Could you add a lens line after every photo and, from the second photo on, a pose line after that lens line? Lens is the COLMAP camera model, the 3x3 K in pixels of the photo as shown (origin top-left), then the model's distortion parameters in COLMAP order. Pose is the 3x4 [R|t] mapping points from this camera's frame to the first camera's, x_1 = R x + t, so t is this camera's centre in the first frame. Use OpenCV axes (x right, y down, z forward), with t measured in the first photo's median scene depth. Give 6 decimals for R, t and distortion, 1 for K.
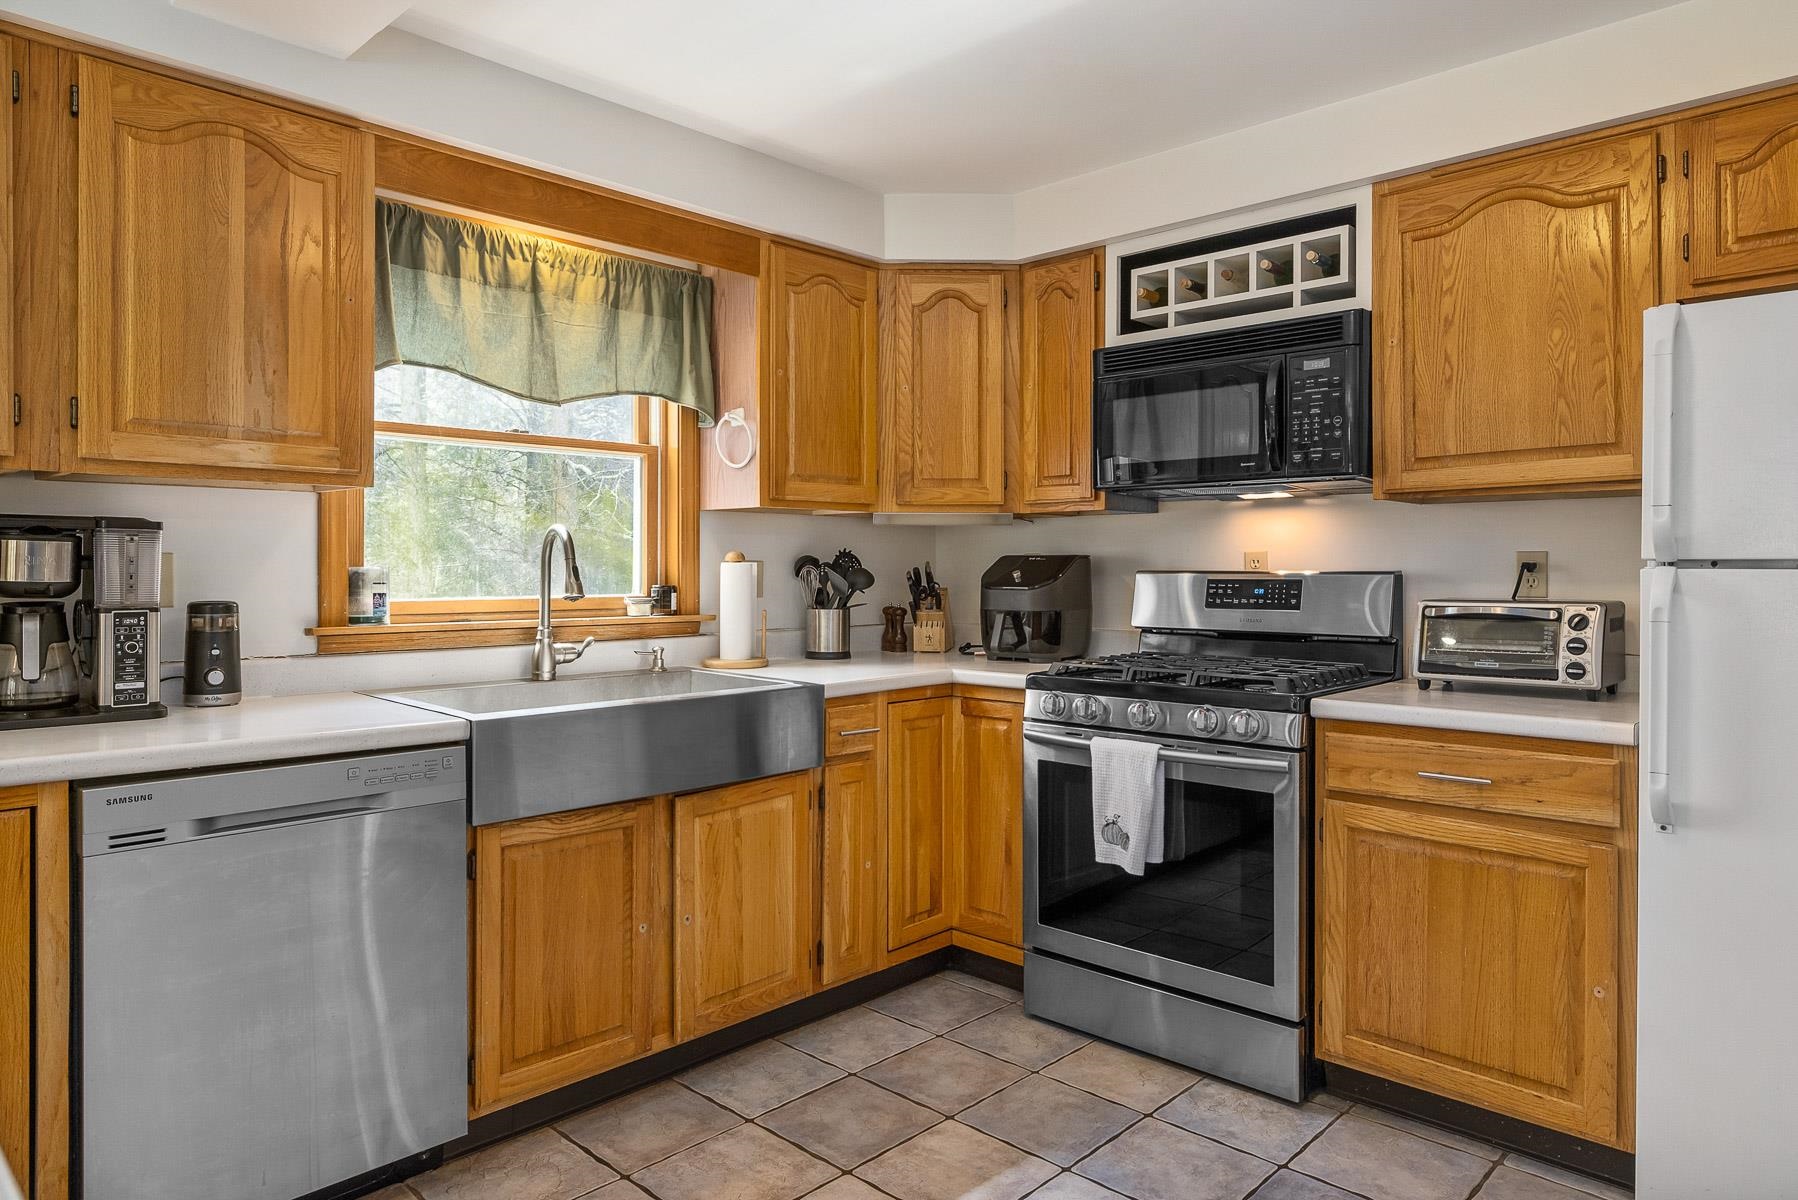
lens RADIAL K [[1137.8, 0, 899.0], [0, 1137.8, 600.0], [0, 0, 1]] dist [-0.001909, 0.001194]
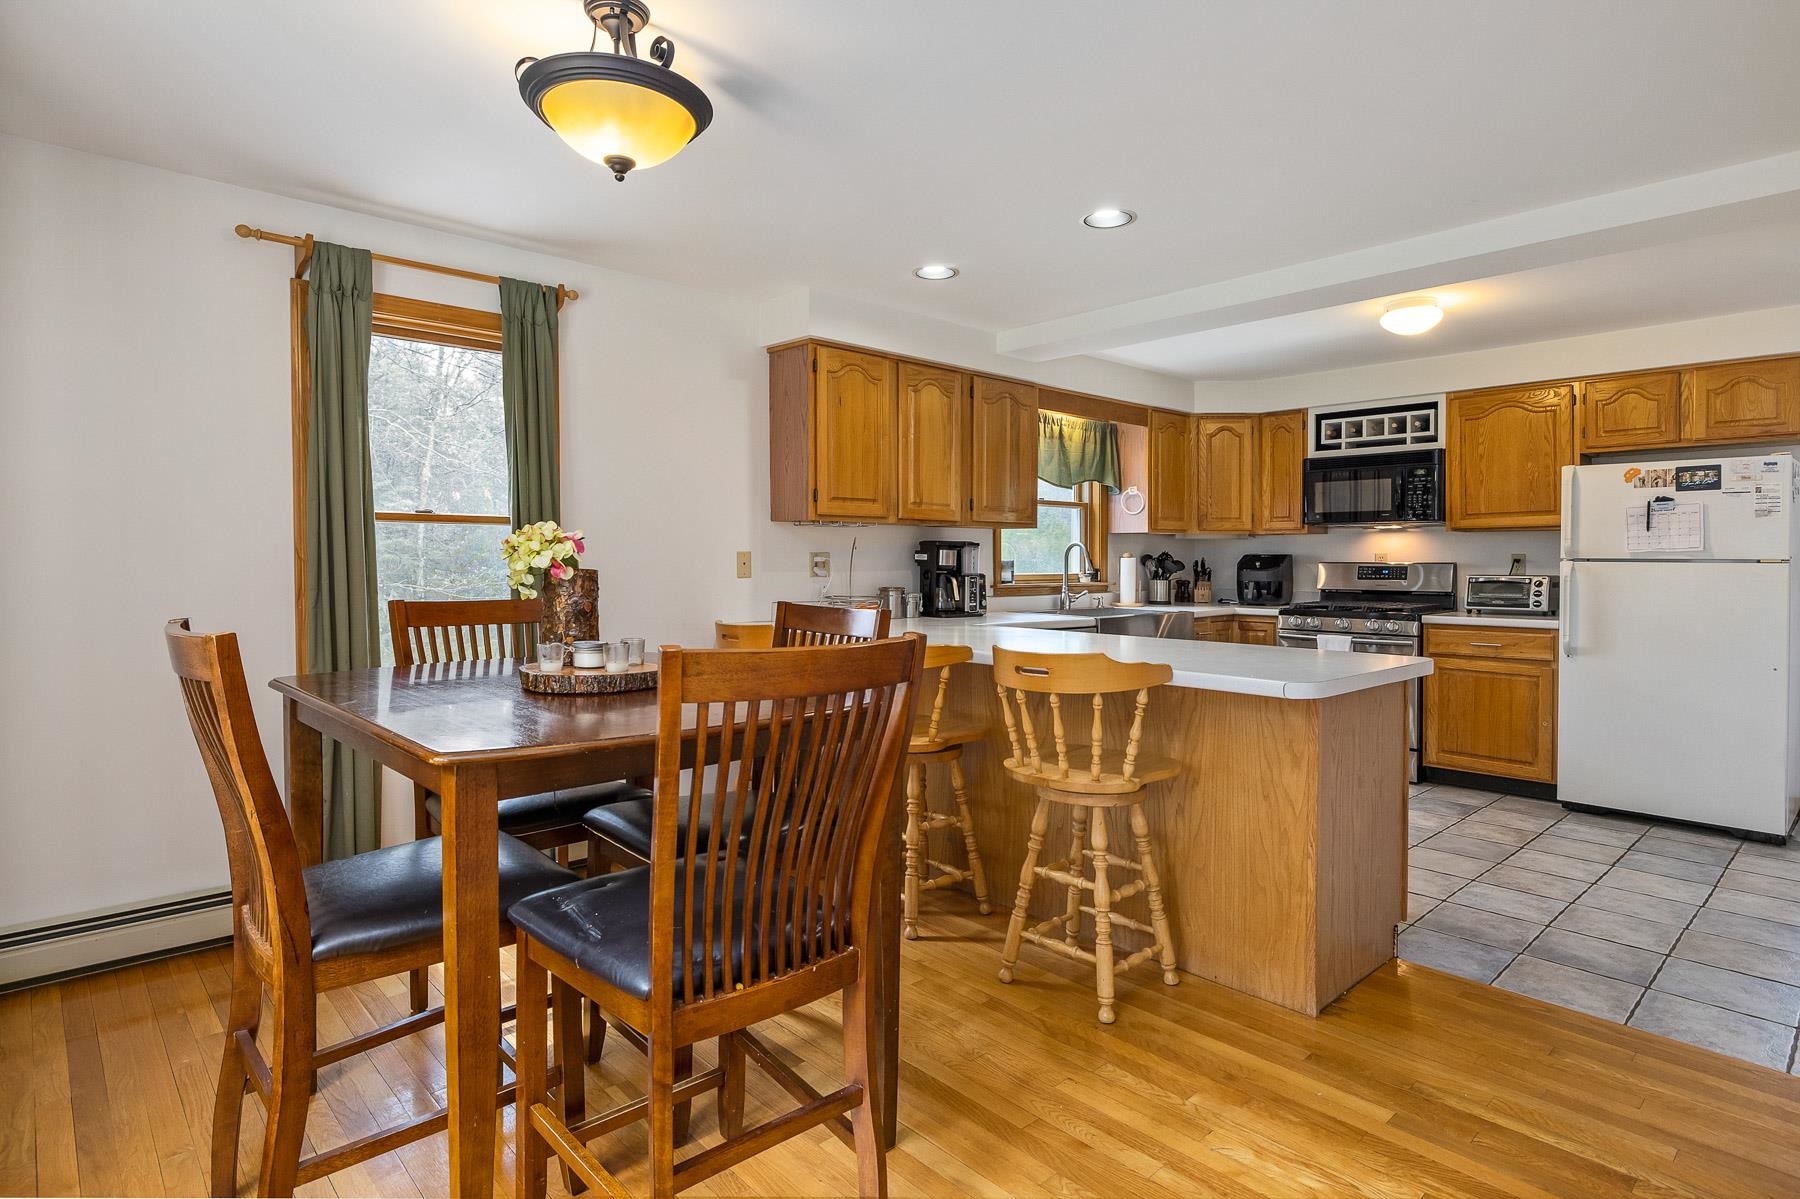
lens RADIAL K [[949.7, 0, 893.6], [0, 949.7, 589.5], [0, 0, 1]] dist [-0.000149, -0.000646]
pose [[0.997761, 0.004216, -0.066753, -0.530280], [-0.003998, 0.999986, 0.003392, 0.025325], [0.066766, -0.003117, 0.997764, -0.922882]]
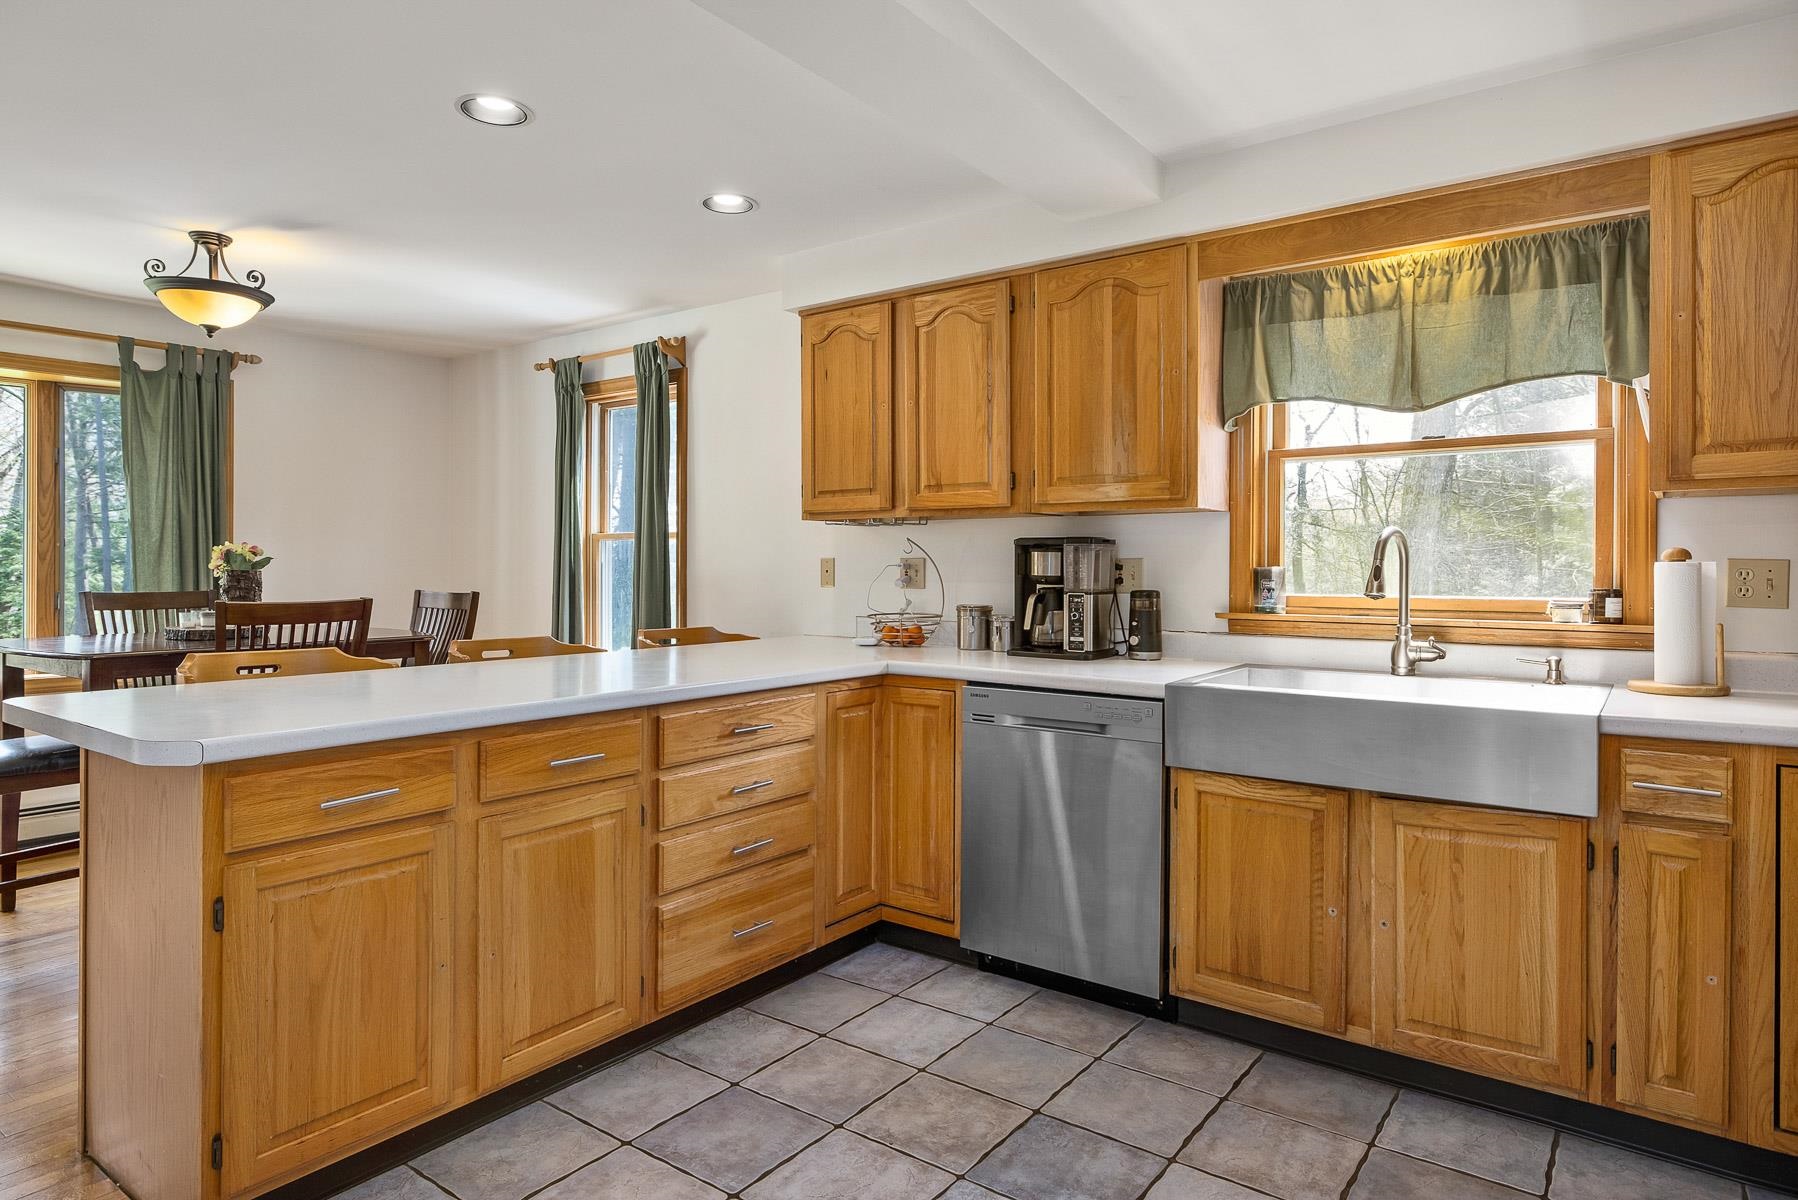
lens RADIAL K [[1052.3, 0, 899.0], [0, 1052.3, 600.0], [0, 0, 1]] dist [0.036531, -0.000563]
pose [[0.130132, 0.030584, -0.991025, 0.649981], [-0.031494, 0.999147, 0.026700, -0.011267], [0.990996, 0.027737, 0.130984, 0.443683]]
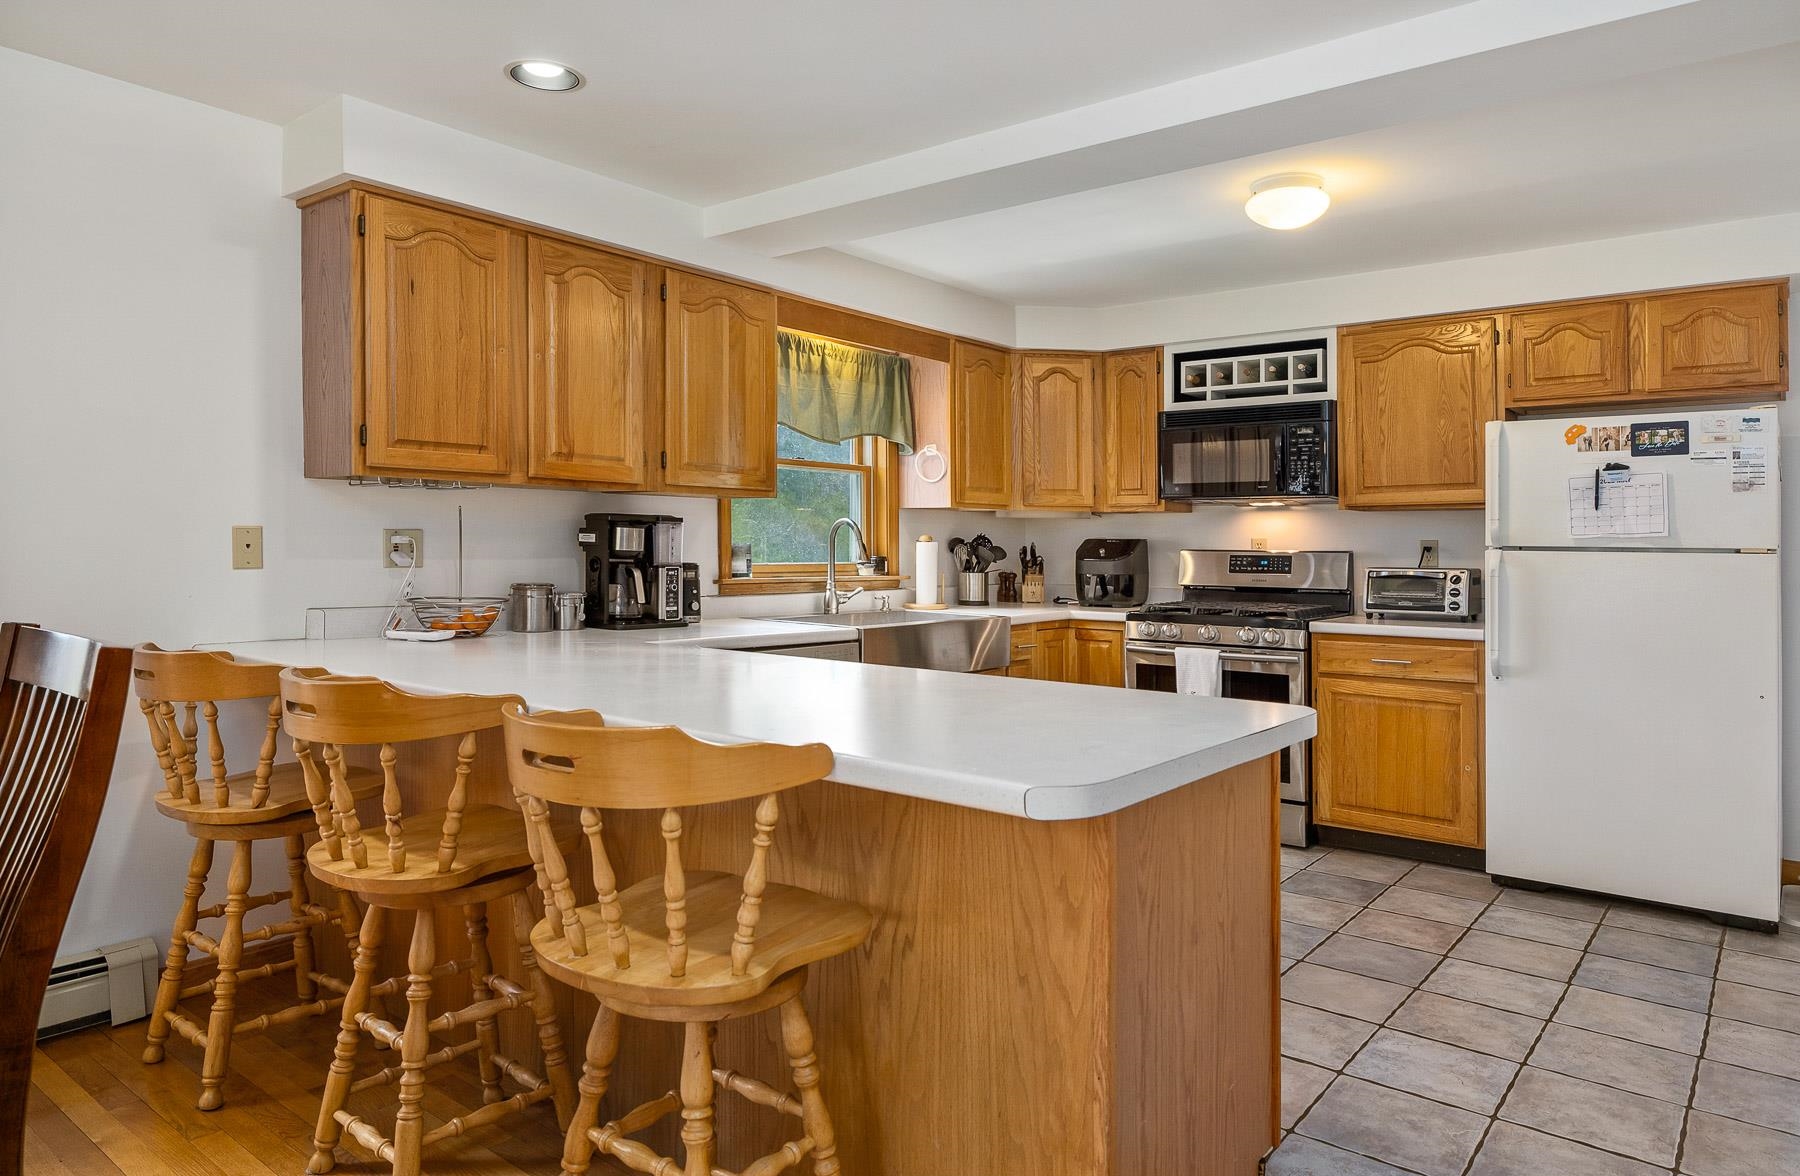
lens RADIAL K [[1169.3, 0, 815.4], [0, 1169.3, 542.8], [0, 0, 1]] dist [0.000337, 0.002063]
pose [[0.999290, 0.008171, 0.036790, -0.415793], [-0.007070, 0.999526, -0.029963, 0.020159], [-0.037018, 0.029682, 0.998874, -0.699058]]
